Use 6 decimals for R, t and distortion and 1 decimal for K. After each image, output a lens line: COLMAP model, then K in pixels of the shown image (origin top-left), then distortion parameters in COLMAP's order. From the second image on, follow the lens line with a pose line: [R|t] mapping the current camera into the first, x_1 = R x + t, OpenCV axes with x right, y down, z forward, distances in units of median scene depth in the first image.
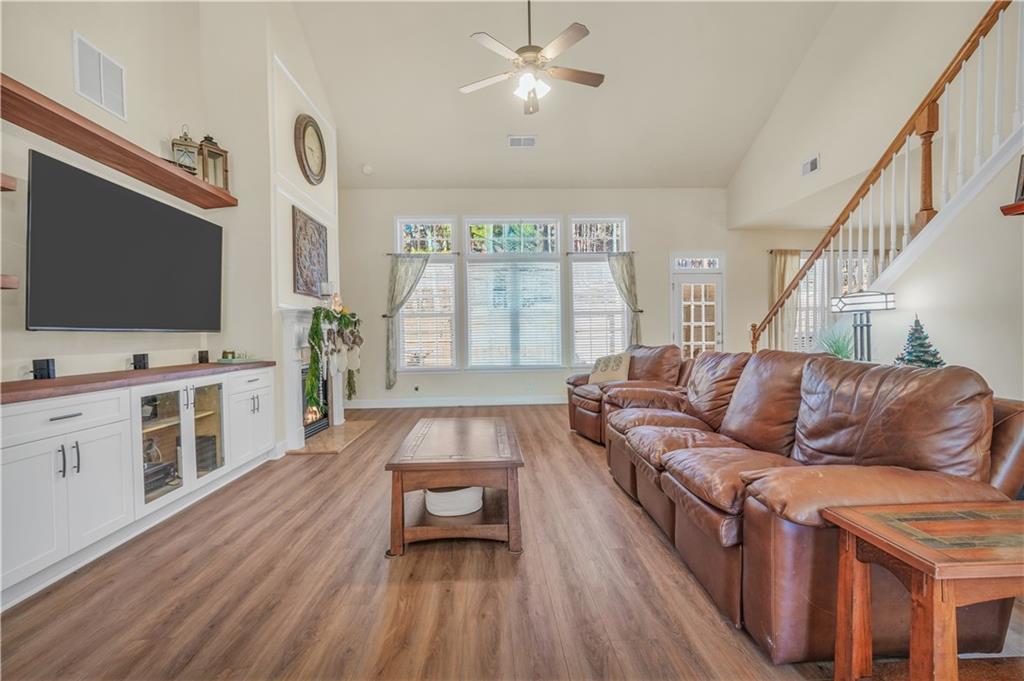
lens RADIAL K [[441.5, 0, 506.7], [0, 441.5, 337.6], [0, 0, 1]] dist [-0.017632, 0.006702]
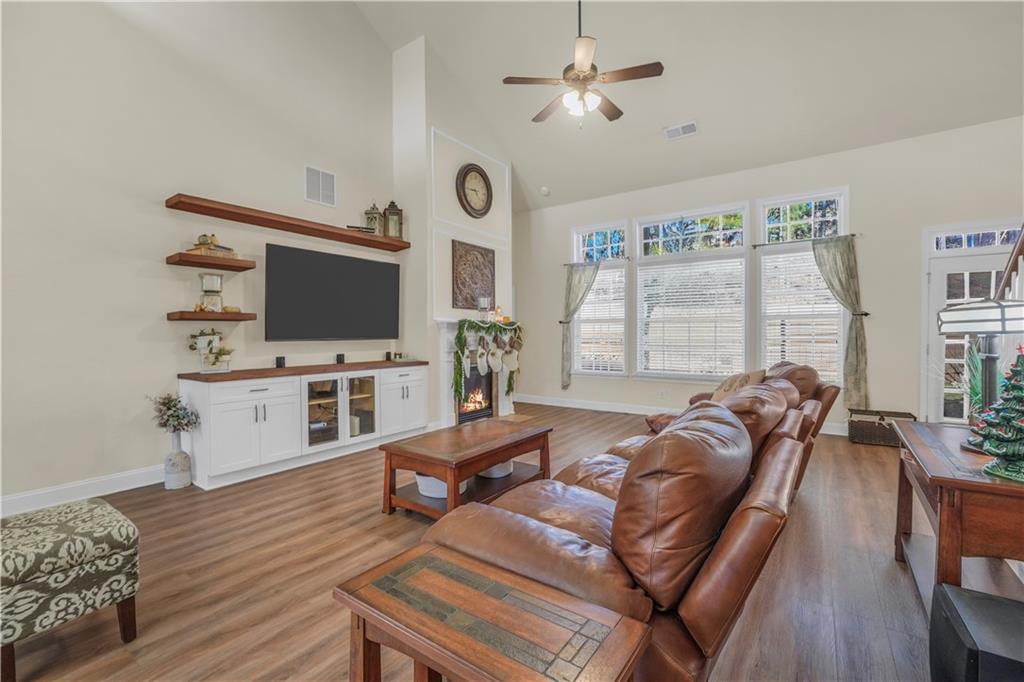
lens RADIAL K [[441.5, 0, 504.9], [0, 441.5, 342.8], [0, 0, 1]] dist [-0.017632, 0.006702]
pose [[0.789007, 0.024671, -0.613889, 0.446813], [-0.011459, 0.999611, 0.025445, -0.037119], [0.614278, -0.013042, 0.788982, 0.081552]]
